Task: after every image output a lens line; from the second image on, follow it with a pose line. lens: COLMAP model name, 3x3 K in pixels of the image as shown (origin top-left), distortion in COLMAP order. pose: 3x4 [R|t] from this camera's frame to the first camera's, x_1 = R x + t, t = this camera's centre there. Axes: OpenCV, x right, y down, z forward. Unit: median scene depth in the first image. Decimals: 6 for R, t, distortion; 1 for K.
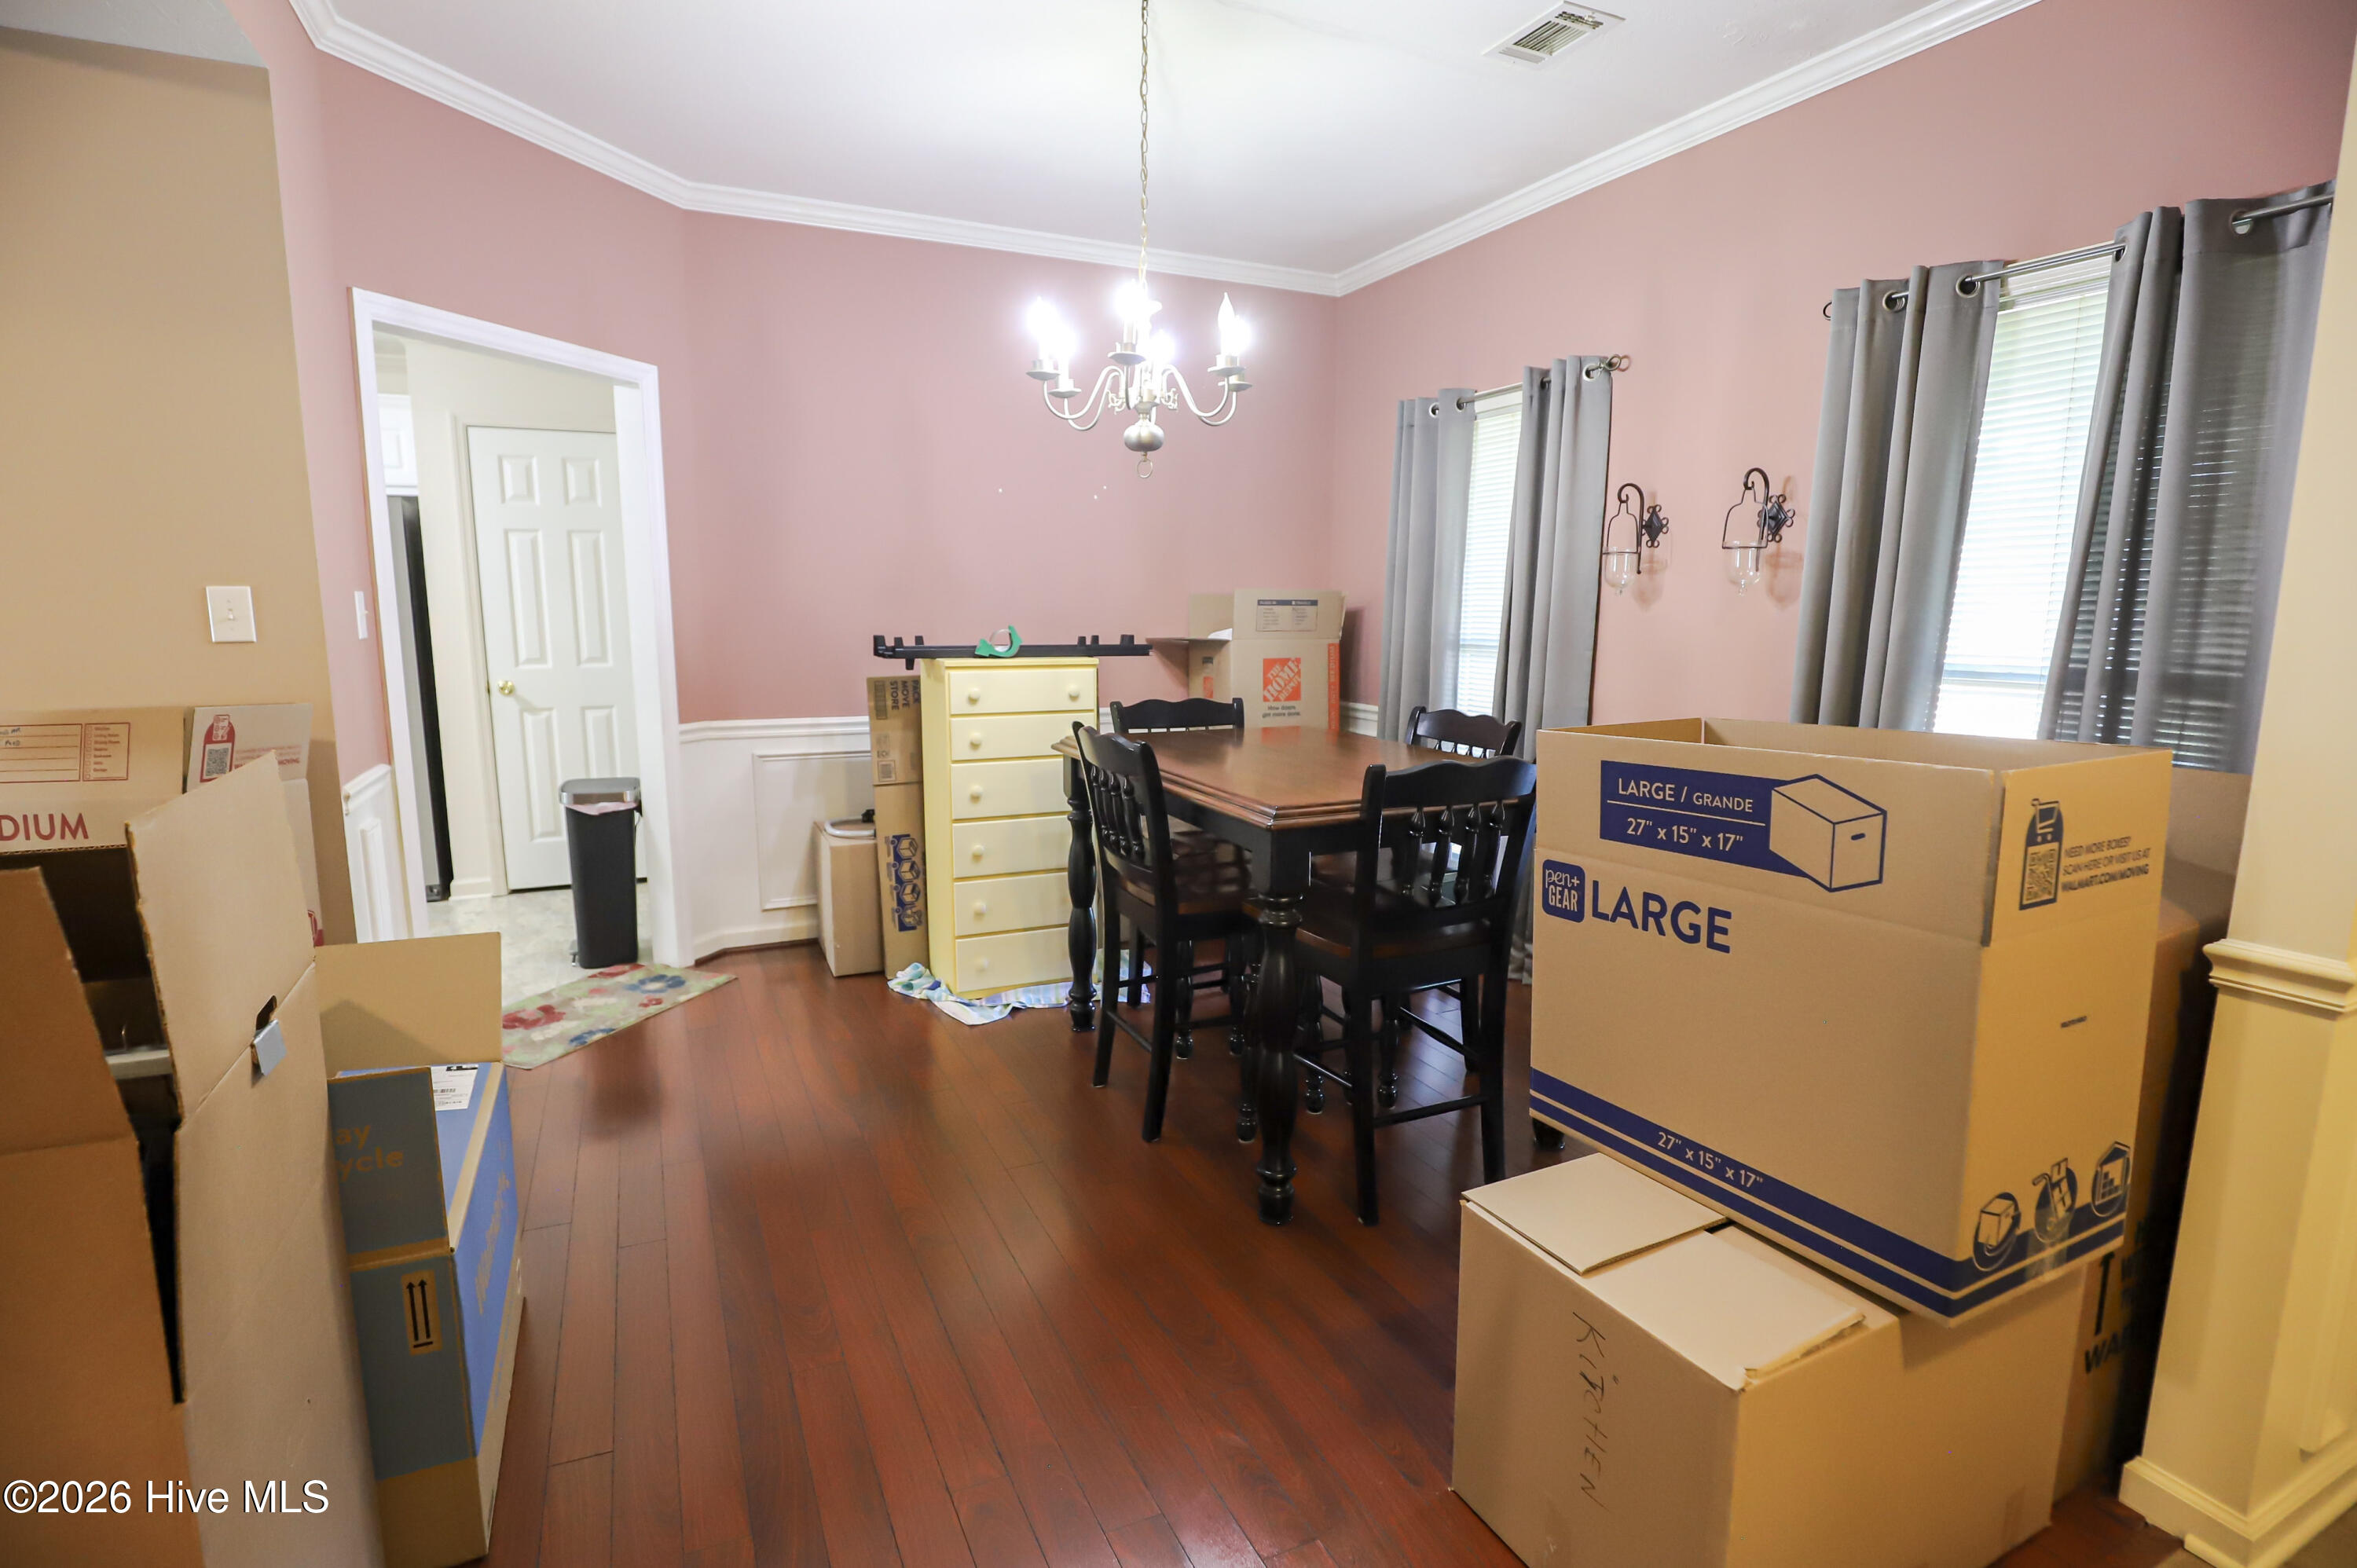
lens RADIAL K [[1134.4, 0, 1183.2], [0, 1134.4, 798.1], [0, 0, 1]] dist [-0.039086, 0.008717]
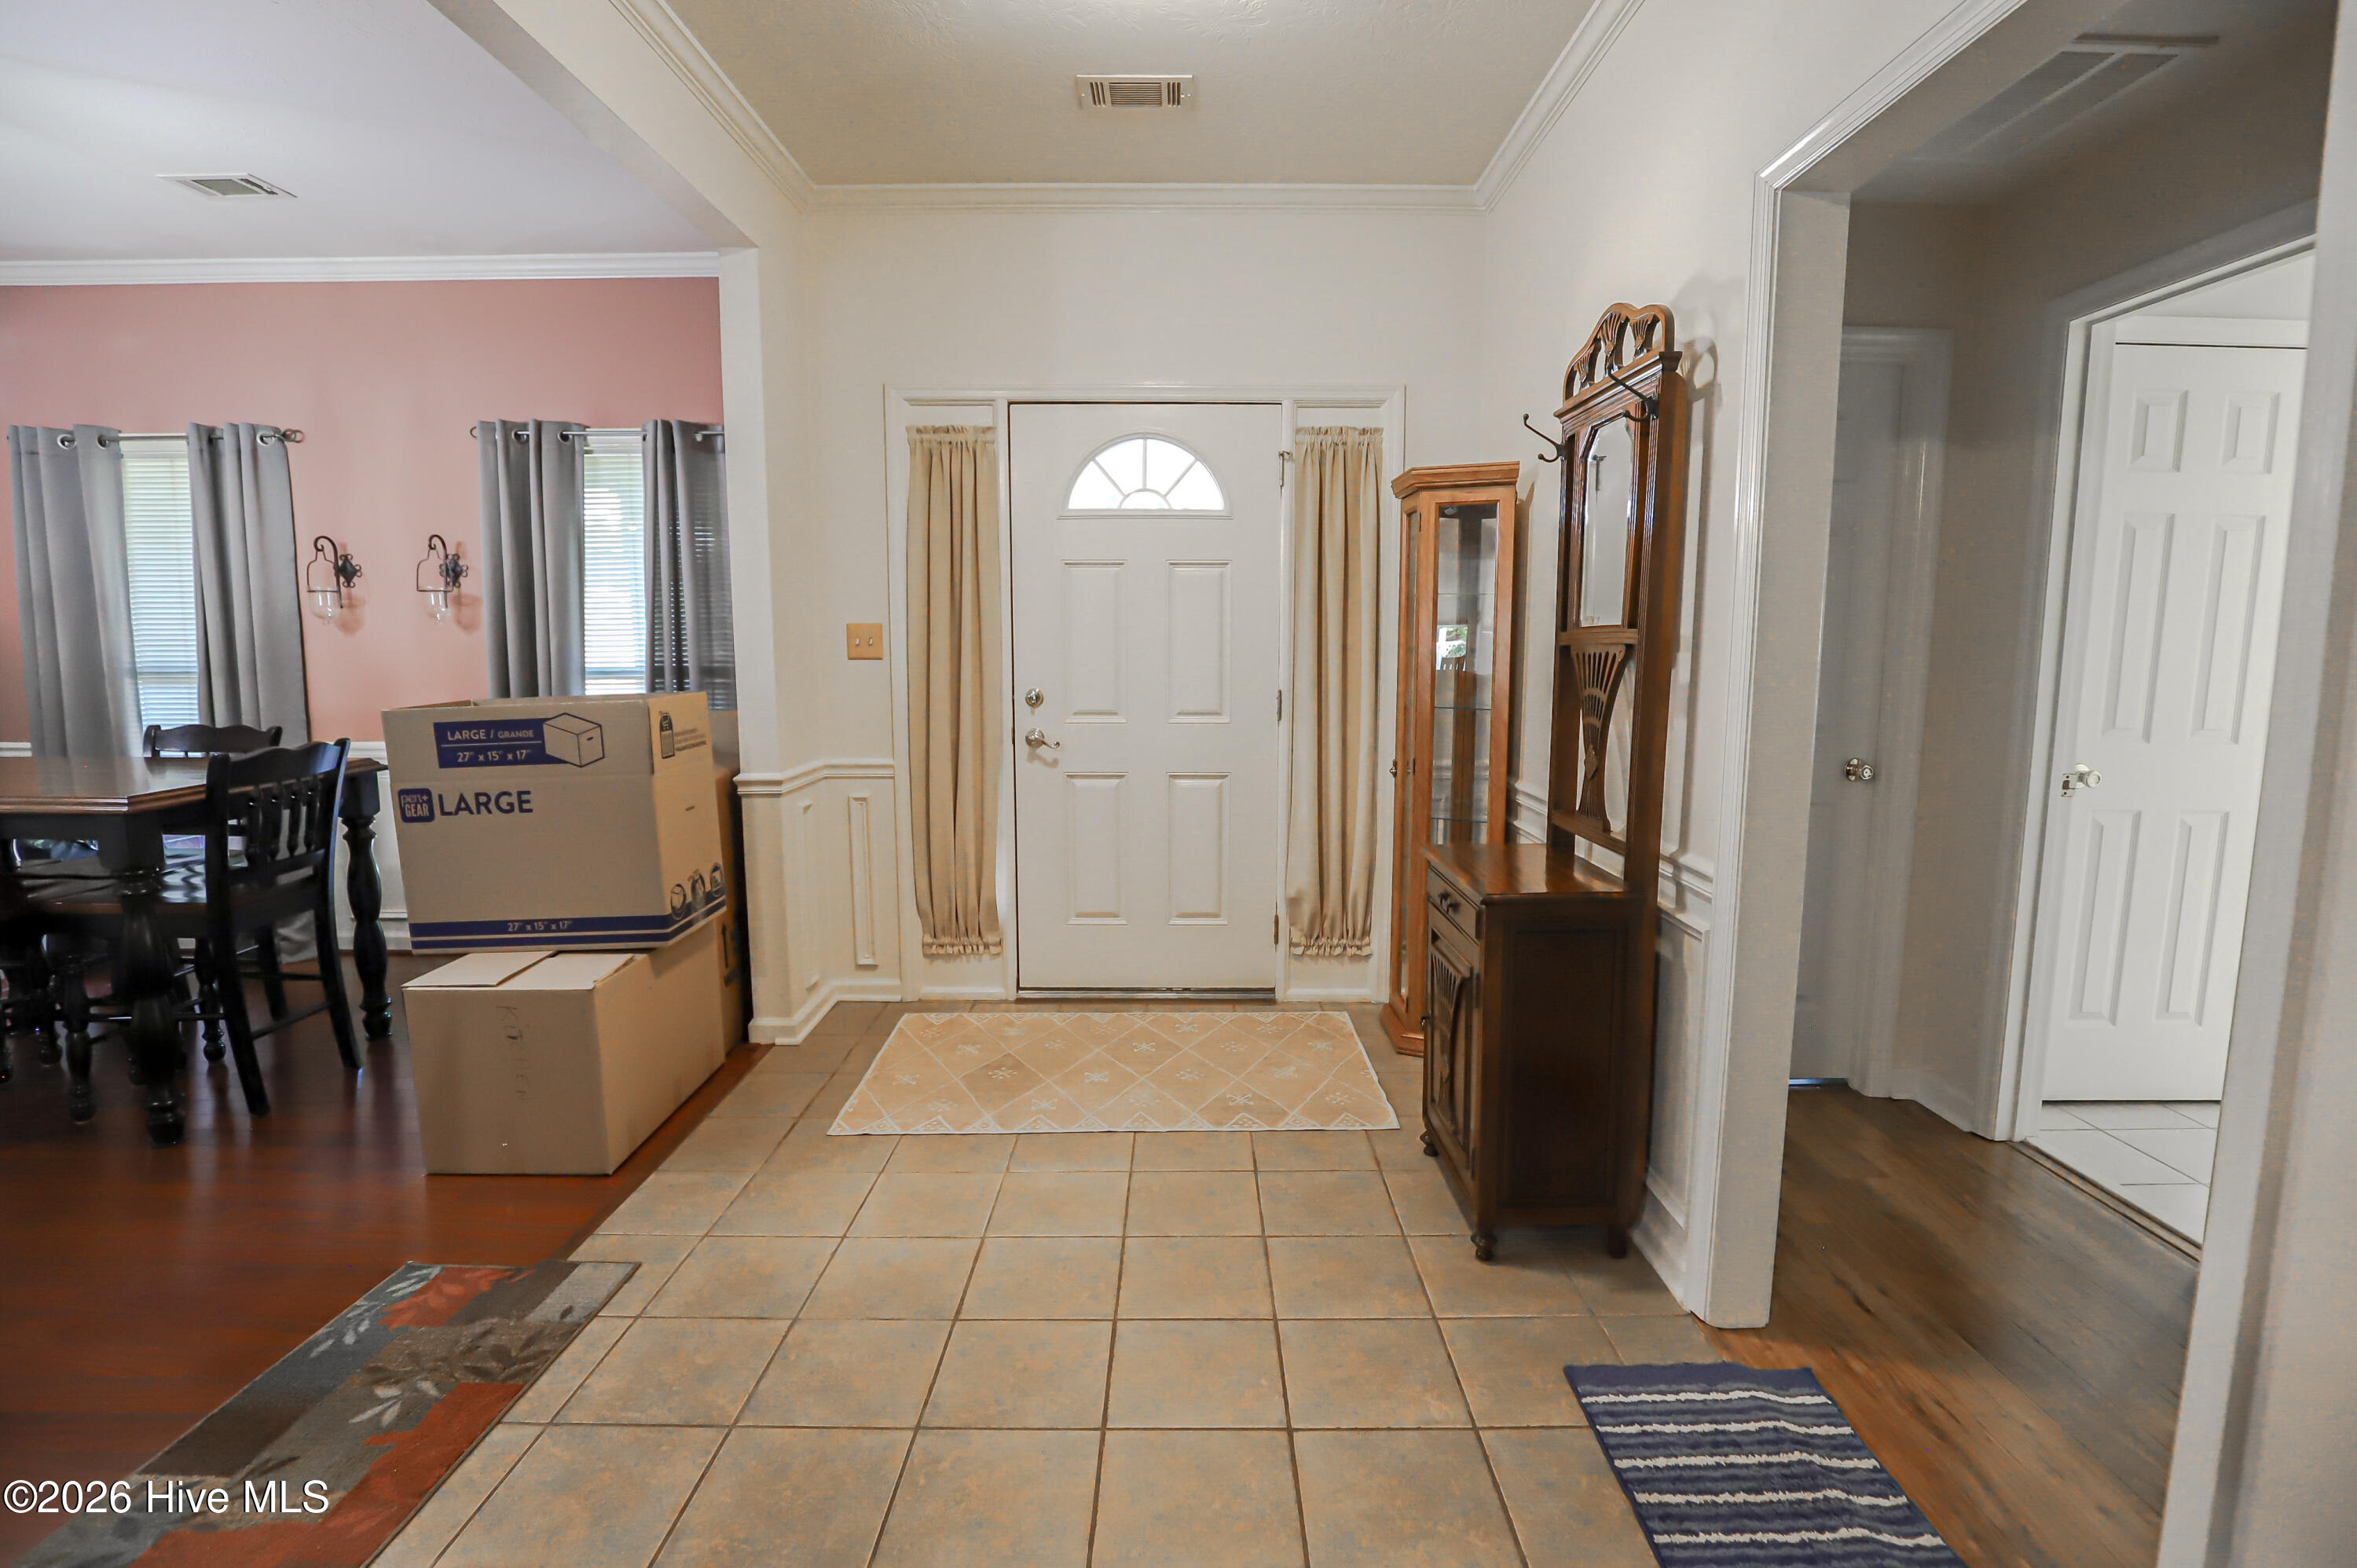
lens RADIAL K [[1134.4, 0, 1184.3], [0, 1134.4, 774.7], [0, 0, 1]] dist [-0.039086, 0.008717]
pose [[0.433972, -0.111025, 0.894059, -0.517395], [0.149672, 0.987472, 0.049975, 0.102625], [-0.888407, 0.112128, 0.445152, -0.595987]]
